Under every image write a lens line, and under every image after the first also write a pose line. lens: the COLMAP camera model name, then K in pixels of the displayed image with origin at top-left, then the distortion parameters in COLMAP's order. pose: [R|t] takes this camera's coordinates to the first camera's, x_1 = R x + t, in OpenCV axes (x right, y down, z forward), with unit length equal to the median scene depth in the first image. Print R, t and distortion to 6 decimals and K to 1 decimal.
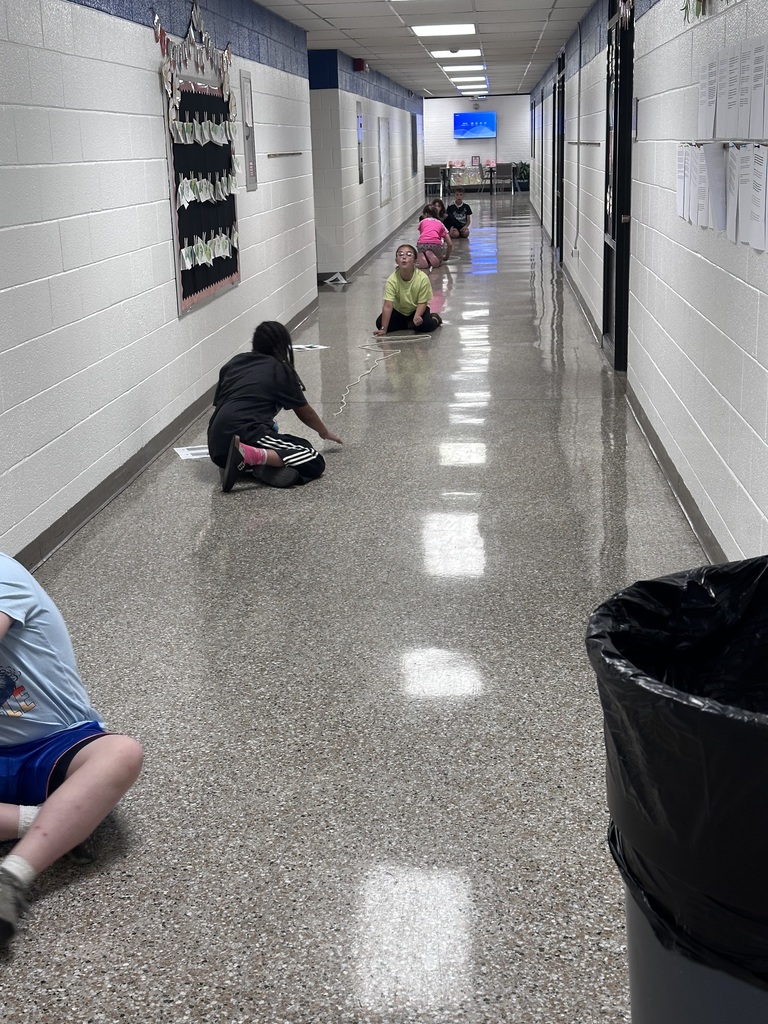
lens RADIAL K [[1456.3, 0, 384.0], [0, 1456.3, 512.0], [0, 0, 1]] dist [0.177860, -0.102727]
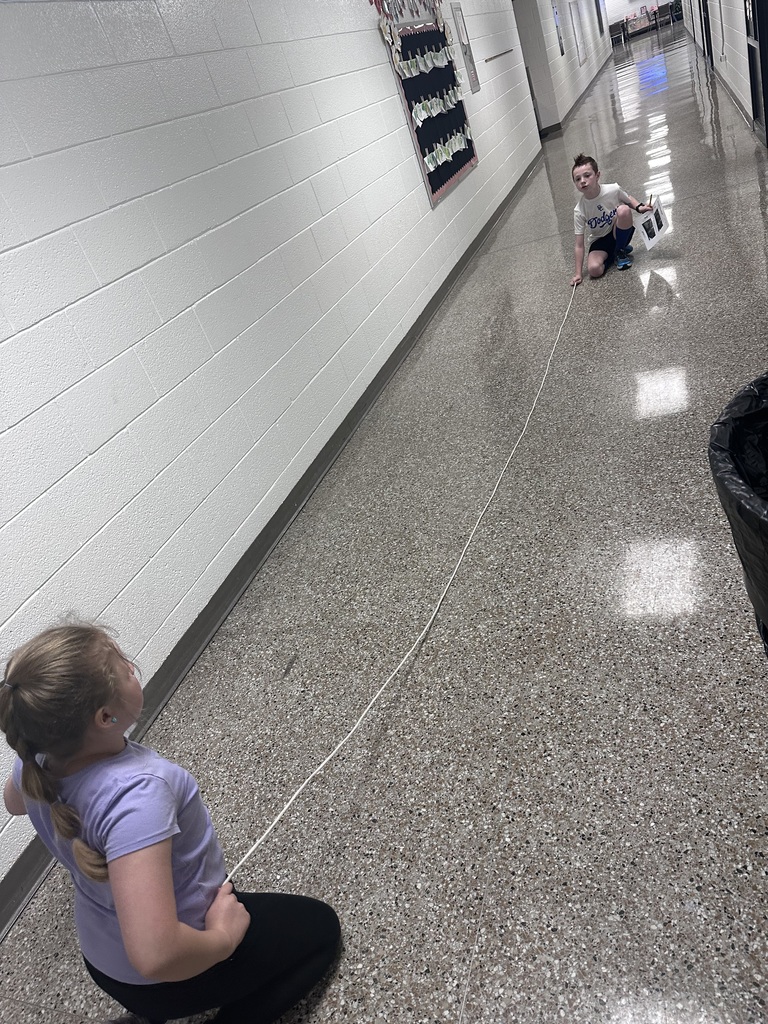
lens RADIAL K [[740.8, 0, 373.8], [0, 740.8, 530.6], [0, 0, 1]] dist [0.017436, -0.017858]
pose [[0.926906, -0.129612, -0.352202, 0.021543], [0.234095, 0.933197, 0.272658, -0.043486], [0.293335, -0.335177, 0.895327, 0.190578]]
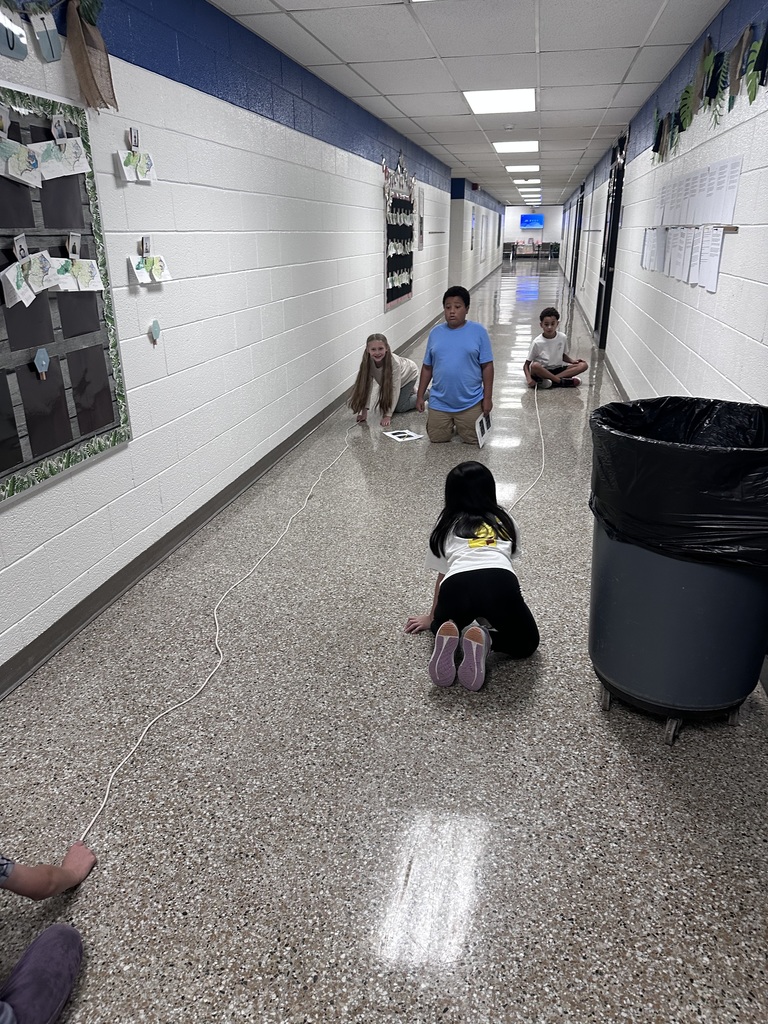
lens RADIAL K [[740.8, 0, 373.8], [0, 740.8, 530.6], [0, 0, 1]] dist [0.017436, -0.017858]
pose [[0.990994, 0.069977, -0.114165, -0.012575], [-0.053450, 0.988438, 0.141890, 0.020863], [0.122774, -0.134510, 0.983277, -0.058264]]
